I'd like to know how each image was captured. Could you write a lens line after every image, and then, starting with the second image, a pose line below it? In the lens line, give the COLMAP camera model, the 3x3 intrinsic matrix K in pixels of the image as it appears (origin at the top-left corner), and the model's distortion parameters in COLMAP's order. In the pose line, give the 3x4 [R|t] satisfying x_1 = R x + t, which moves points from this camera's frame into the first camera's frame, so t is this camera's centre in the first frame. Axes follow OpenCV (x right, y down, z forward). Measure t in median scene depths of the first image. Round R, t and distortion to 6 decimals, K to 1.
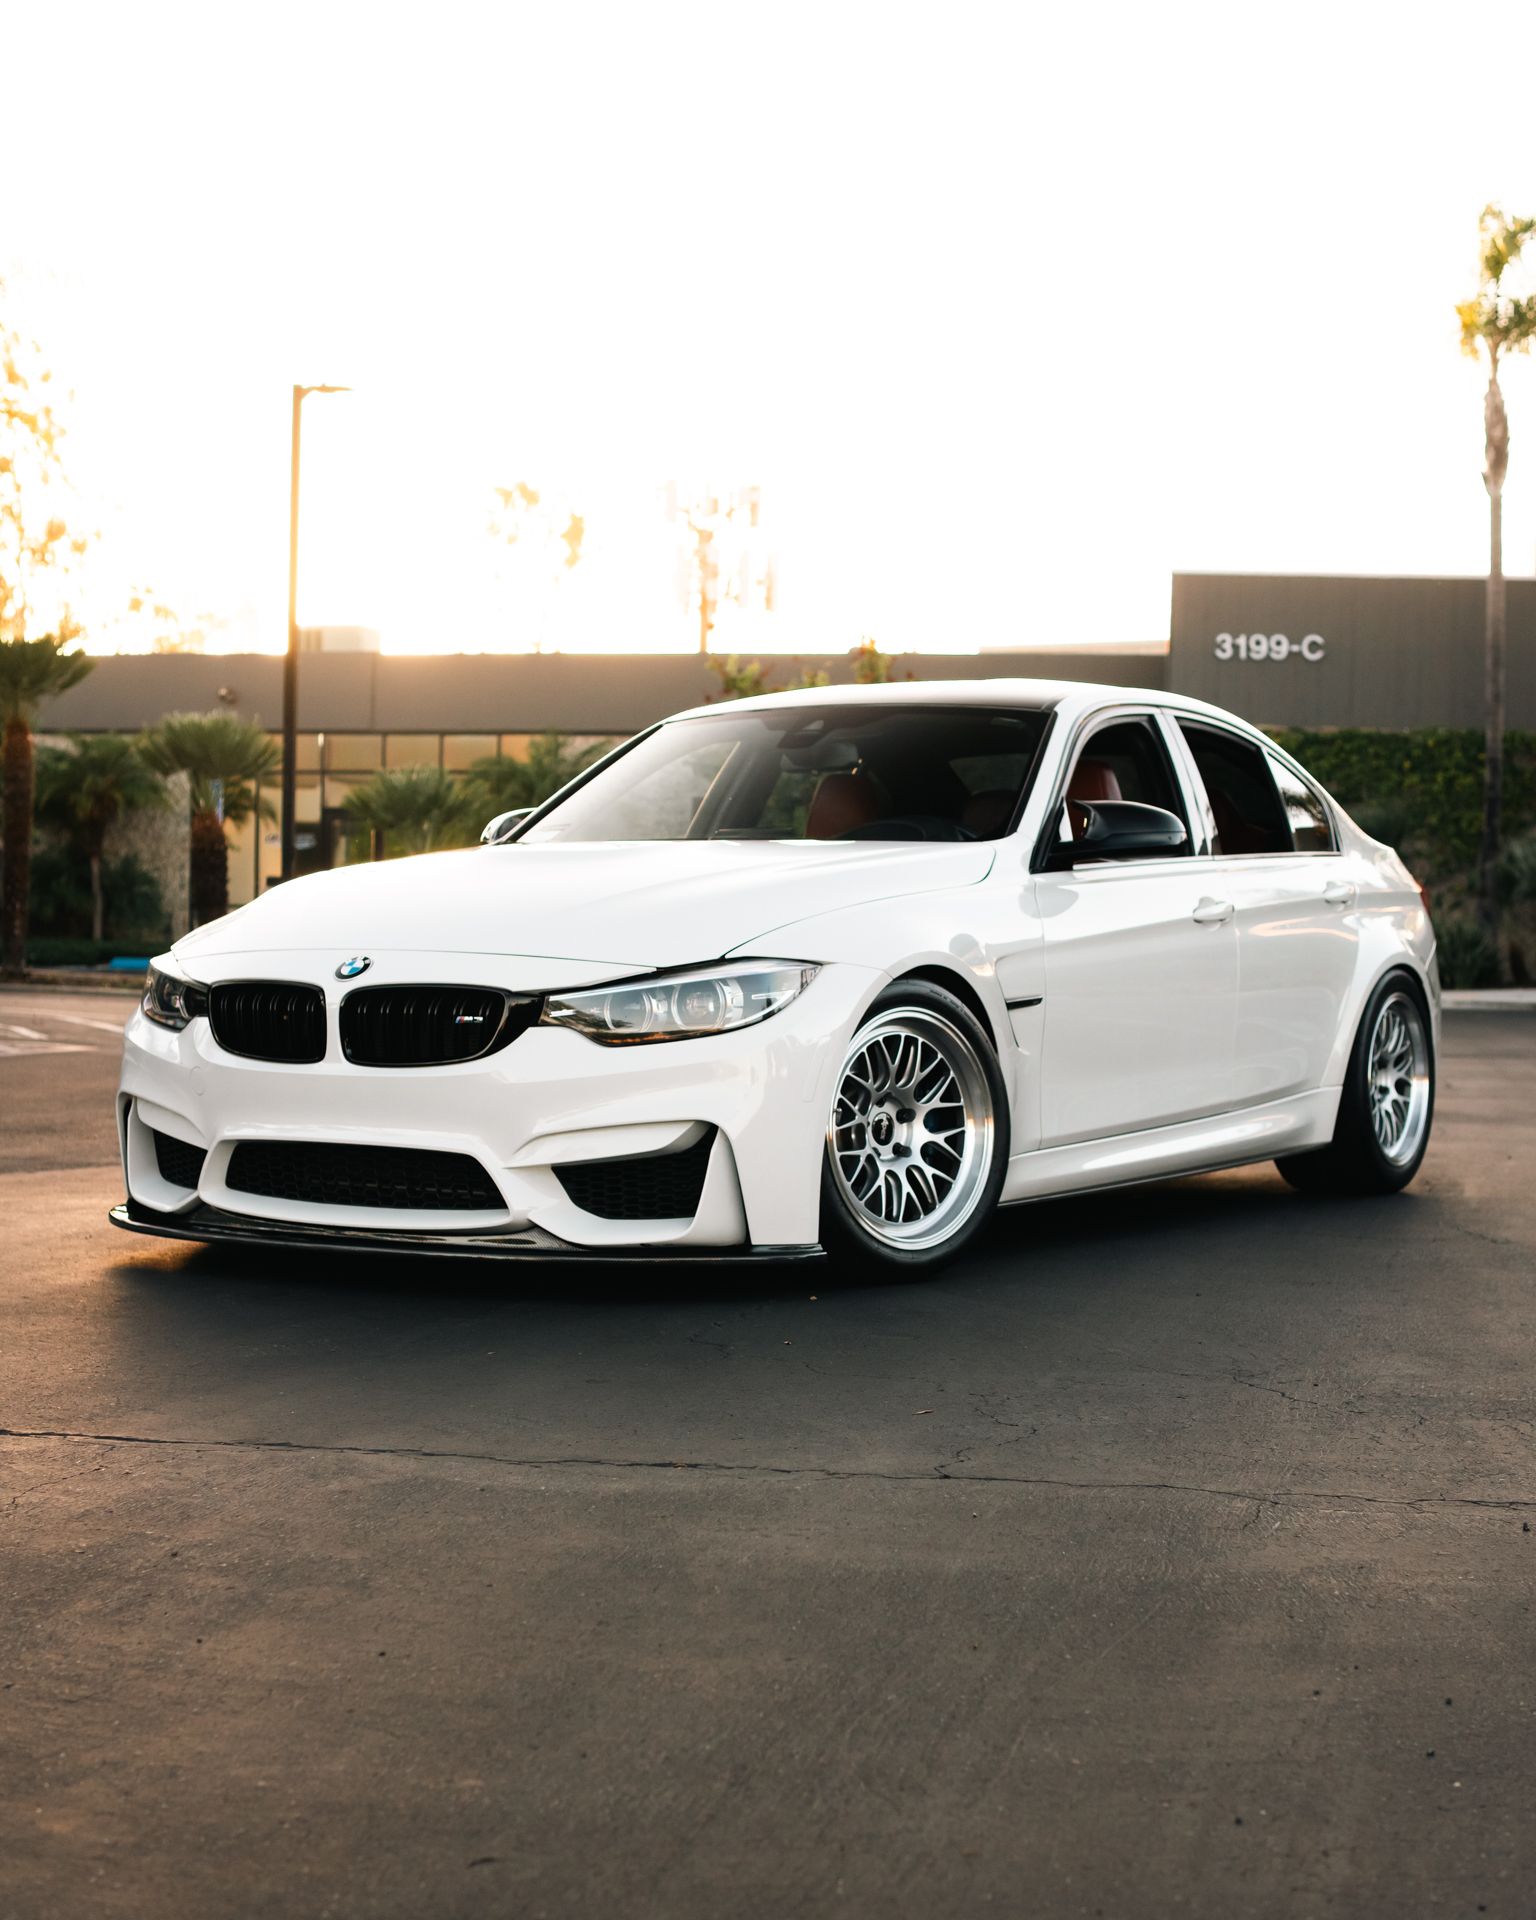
lens RADIAL K [[3354.8, 0, 759.2], [0, 3354.8, 1133.7], [0, 0, 1]] dist [-0.136575, -0.303331]
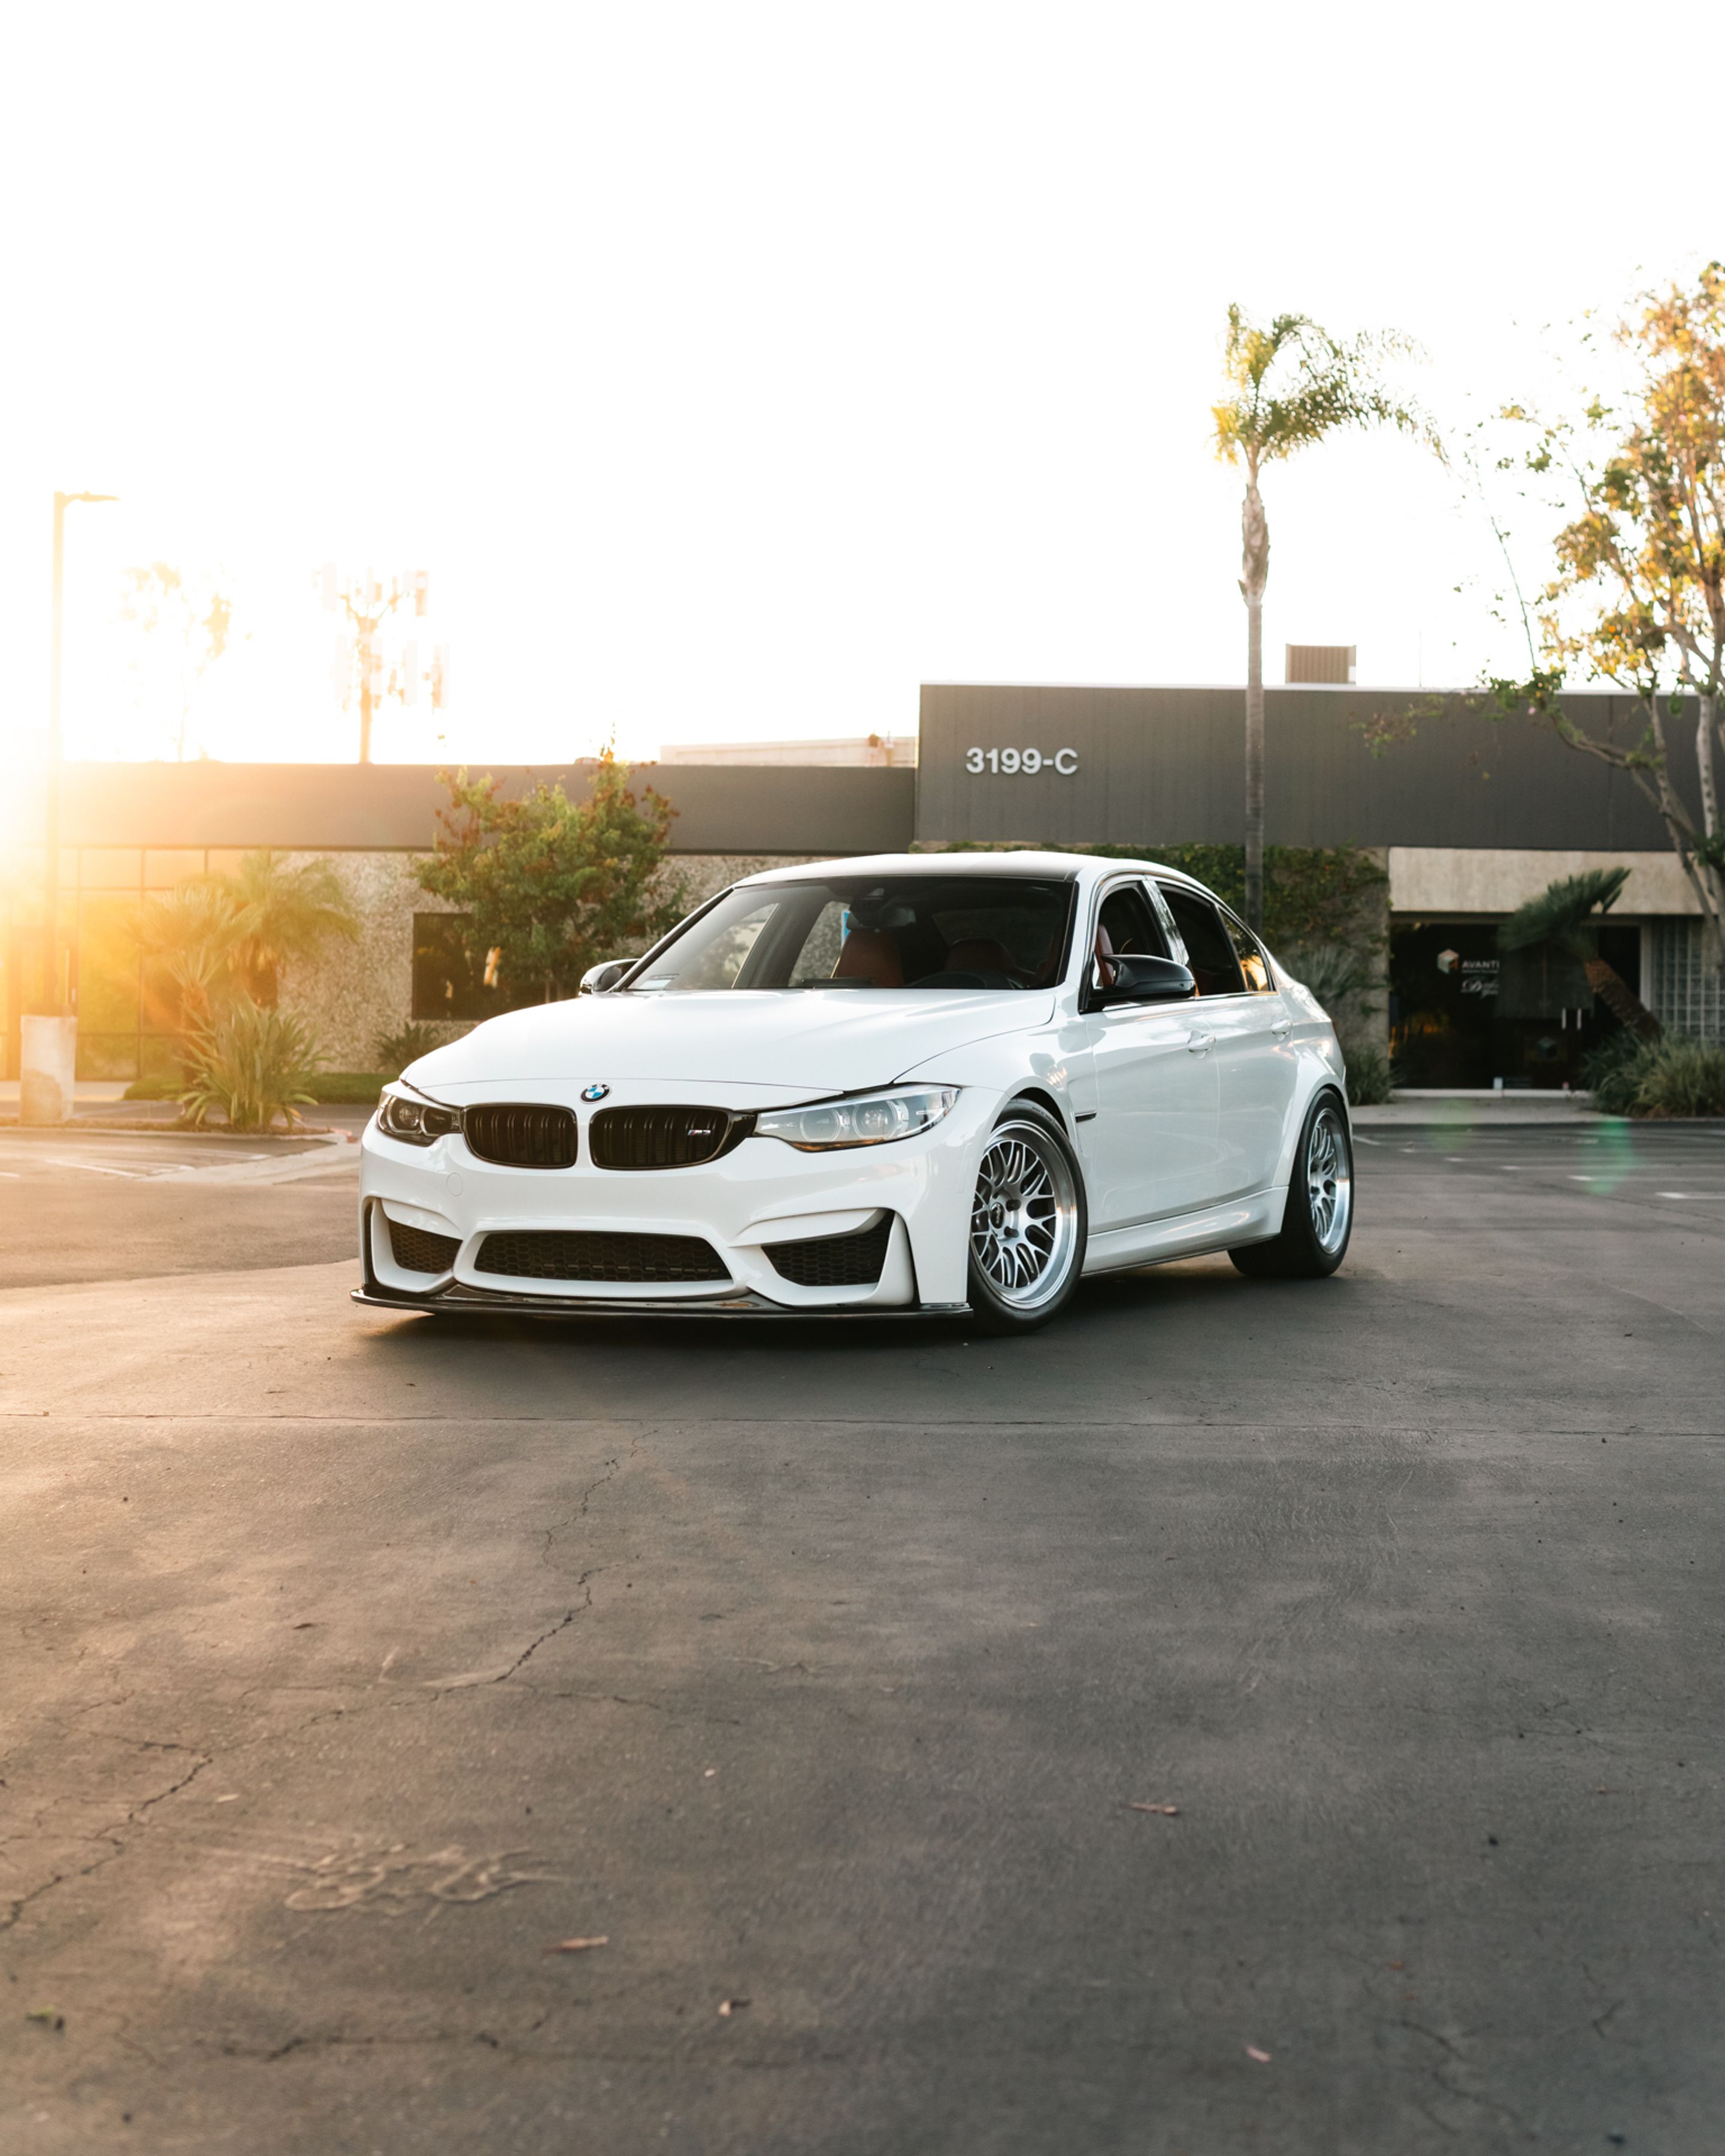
lens RADIAL K [[3864.2, 0, 862.5], [0, 3864.2, 1078.0], [0, 0, 1]] dist [0.029668, 0.089555]
pose [[0.990341, -0.007335, 0.138459, -0.215830], [0.014776, 0.998496, -0.052790, 0.023018], [-0.137864, 0.054326, 0.988960, -0.453103]]
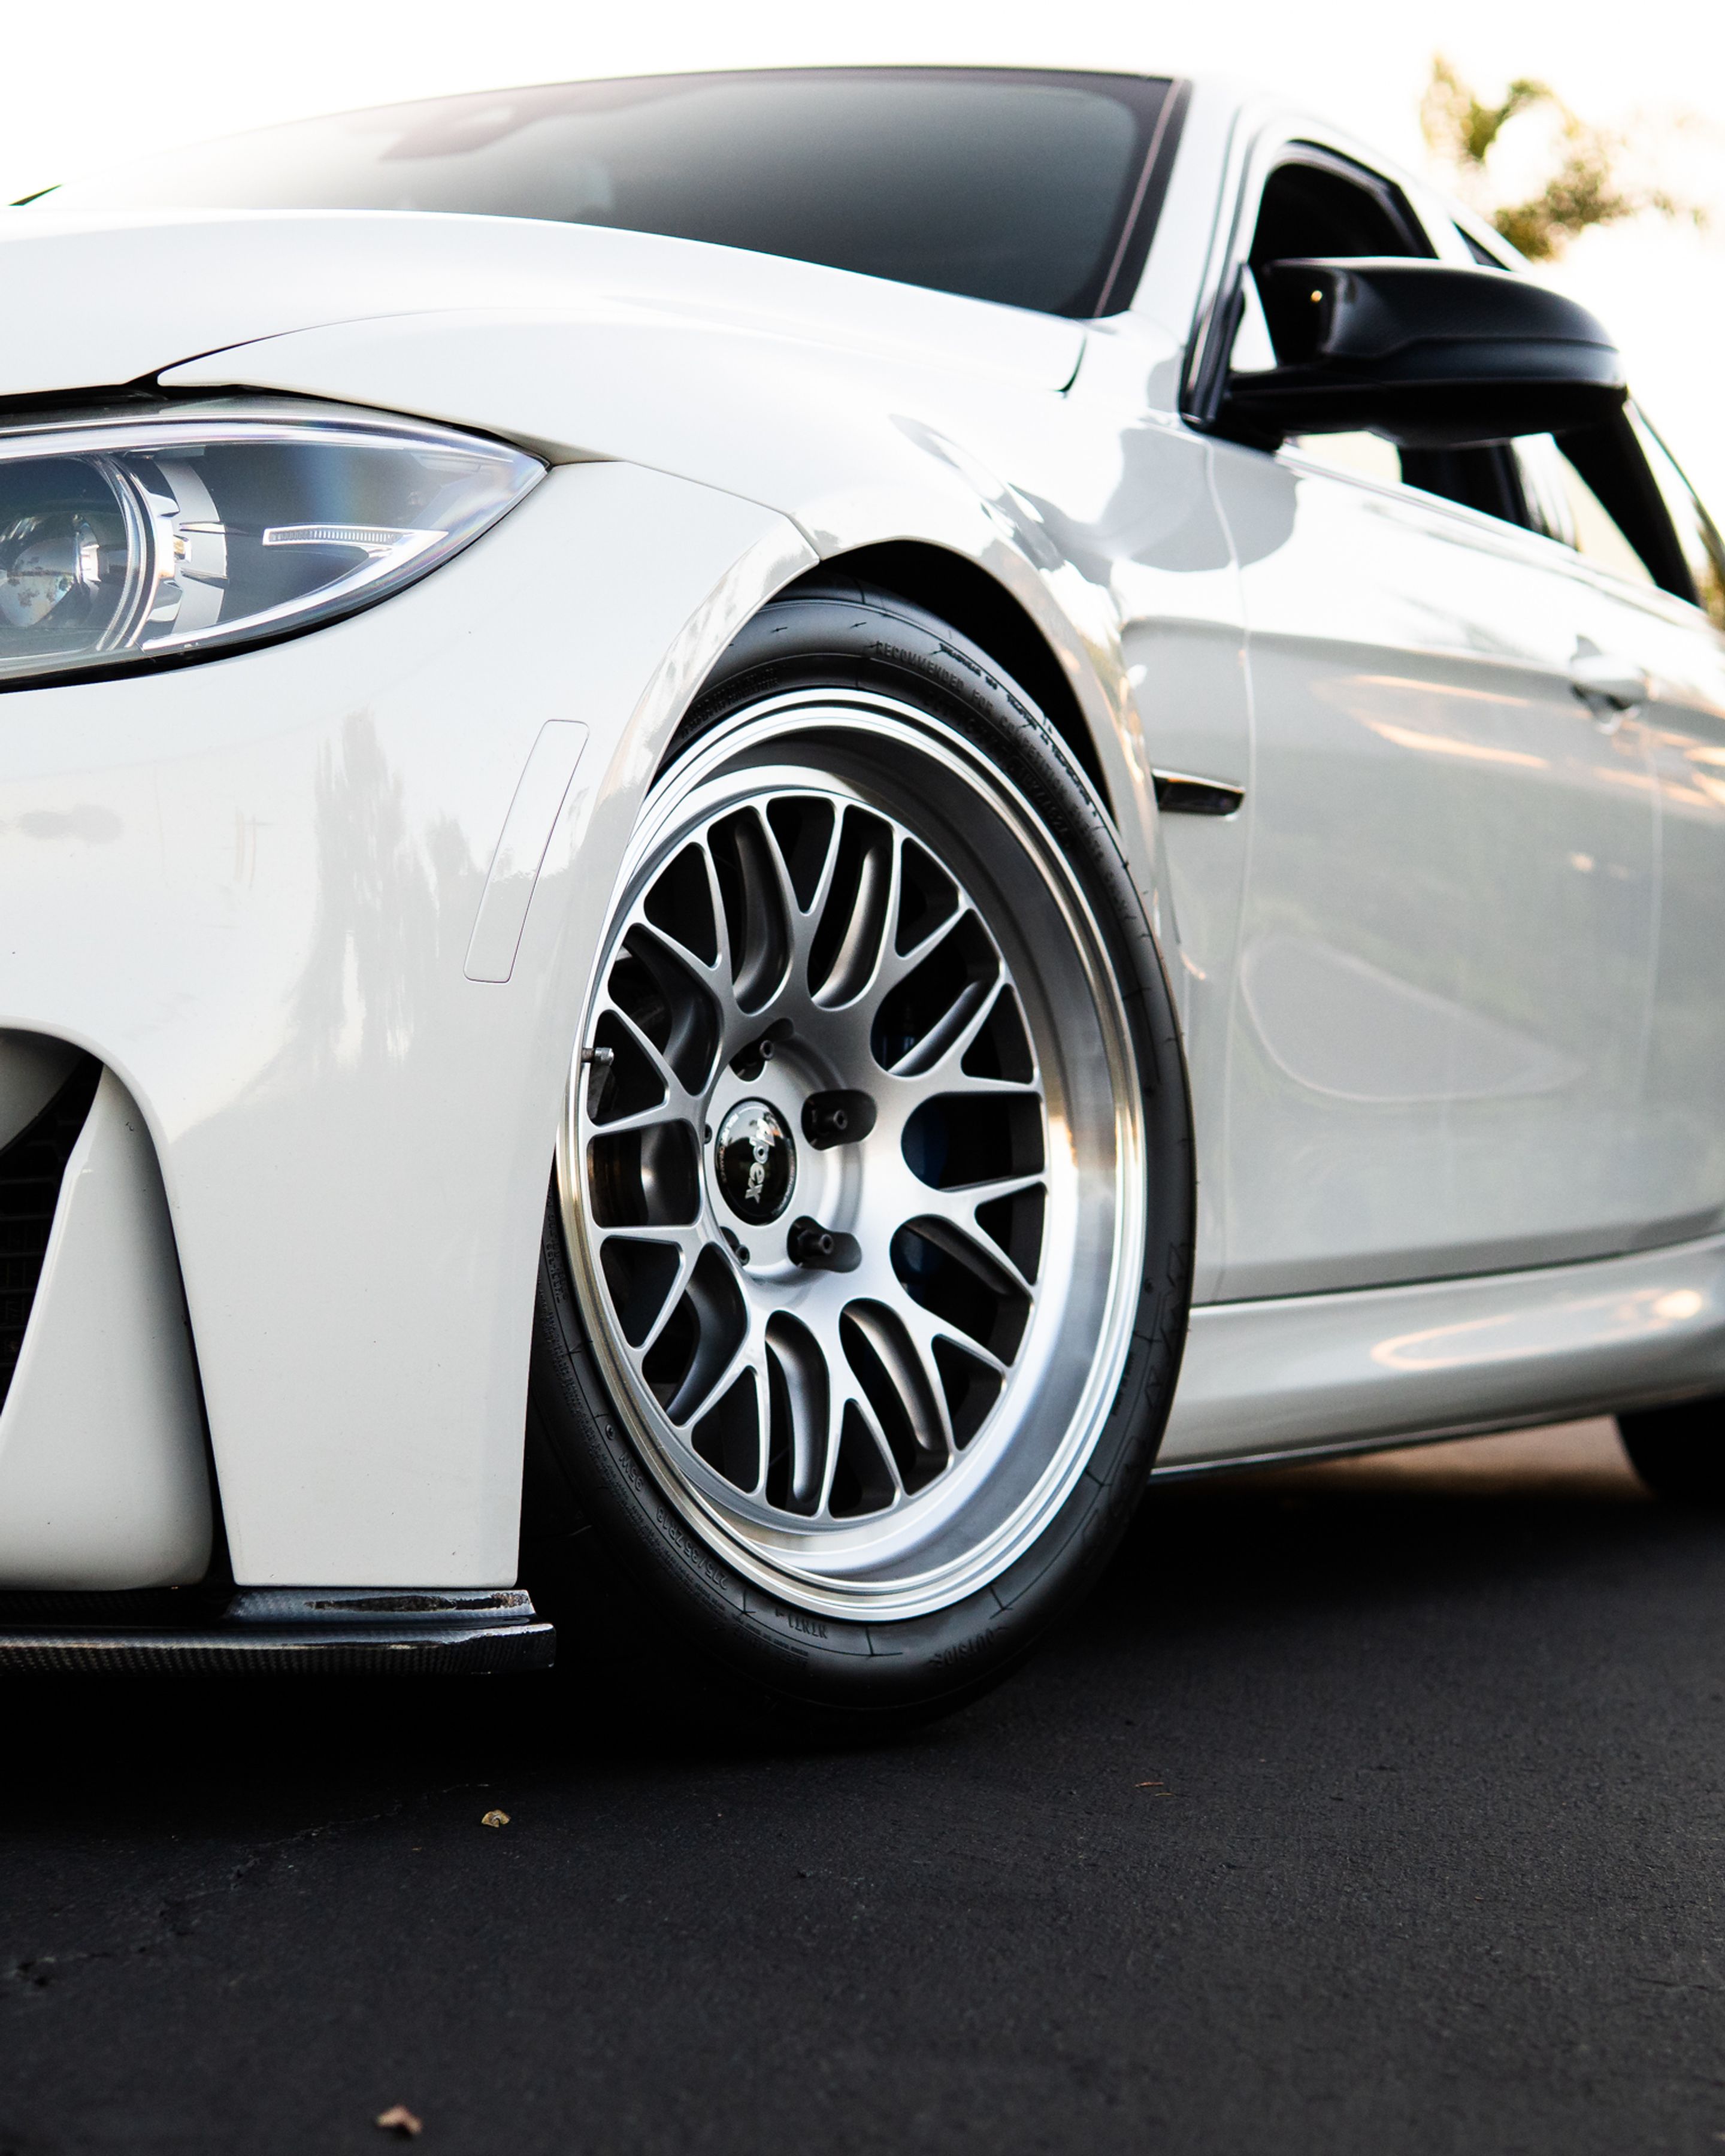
lens RADIAL K [[4429.0, 0, 968.2], [0, 4429.0, 1076.5], [0, 0, 1]] dist [0.044772, 0.401428]
pose [[0.989167, 0.024294, 0.144767, 0.002713], [-0.010362, 0.995306, -0.096222, 0.025047], [-0.146425, 0.093680, 0.984776, 0.644282]]
